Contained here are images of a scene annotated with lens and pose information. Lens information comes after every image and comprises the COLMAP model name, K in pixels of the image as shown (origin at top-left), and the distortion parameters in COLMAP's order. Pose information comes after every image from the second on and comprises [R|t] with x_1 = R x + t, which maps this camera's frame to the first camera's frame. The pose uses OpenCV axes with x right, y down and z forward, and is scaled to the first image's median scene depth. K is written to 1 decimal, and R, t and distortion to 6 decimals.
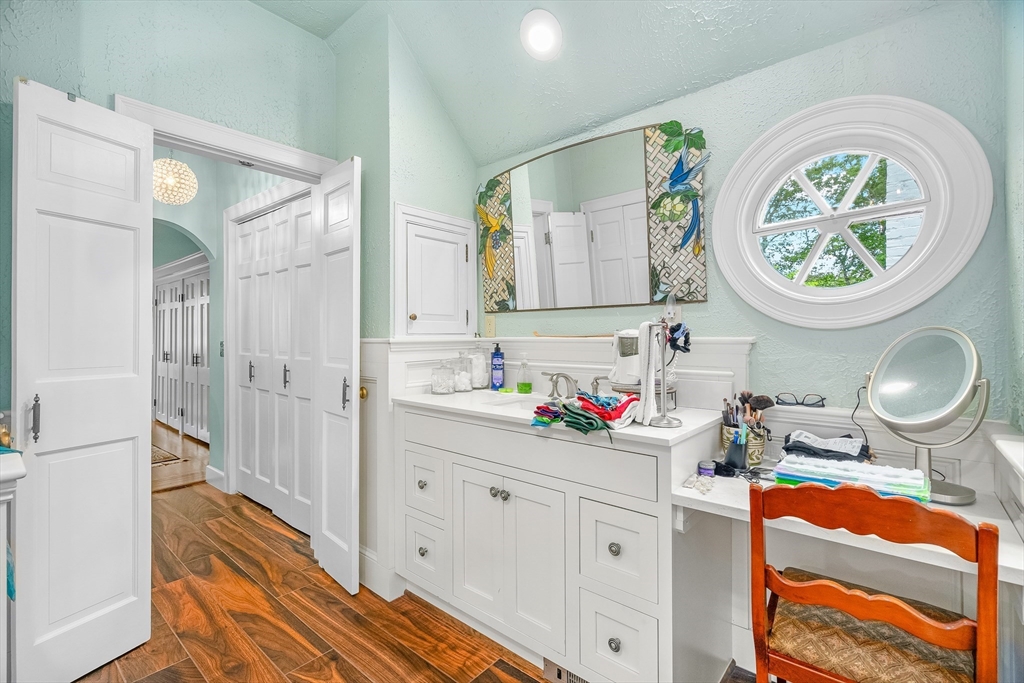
lens RADIAL K [[464.5, 0, 509.6], [0, 464.5, 338.1], [0, 0, 1]] dist [-0.001654, 0.001279]
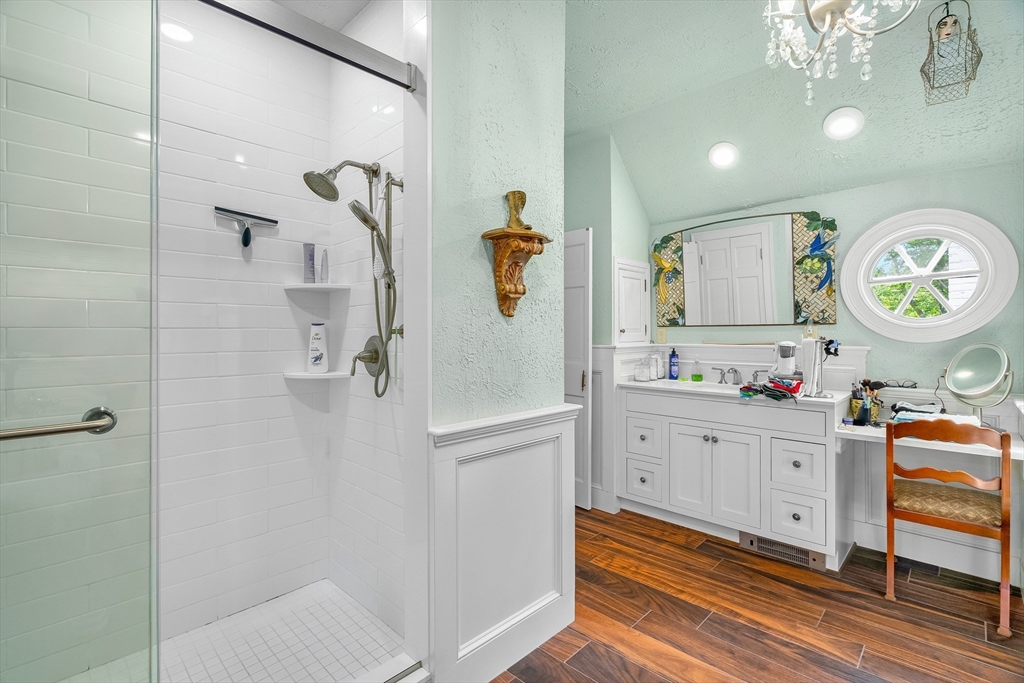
lens RADIAL K [[464.5, 0, 509.6], [0, 464.5, 338.1], [0, 0, 1]] dist [-0.001654, 0.001279]
pose [[0.997796, 0.001042, -0.066343, -0.592525], [-0.000707, 0.999987, 0.005080, -0.036655], [0.066347, -0.005022, 0.997784, -0.677329]]
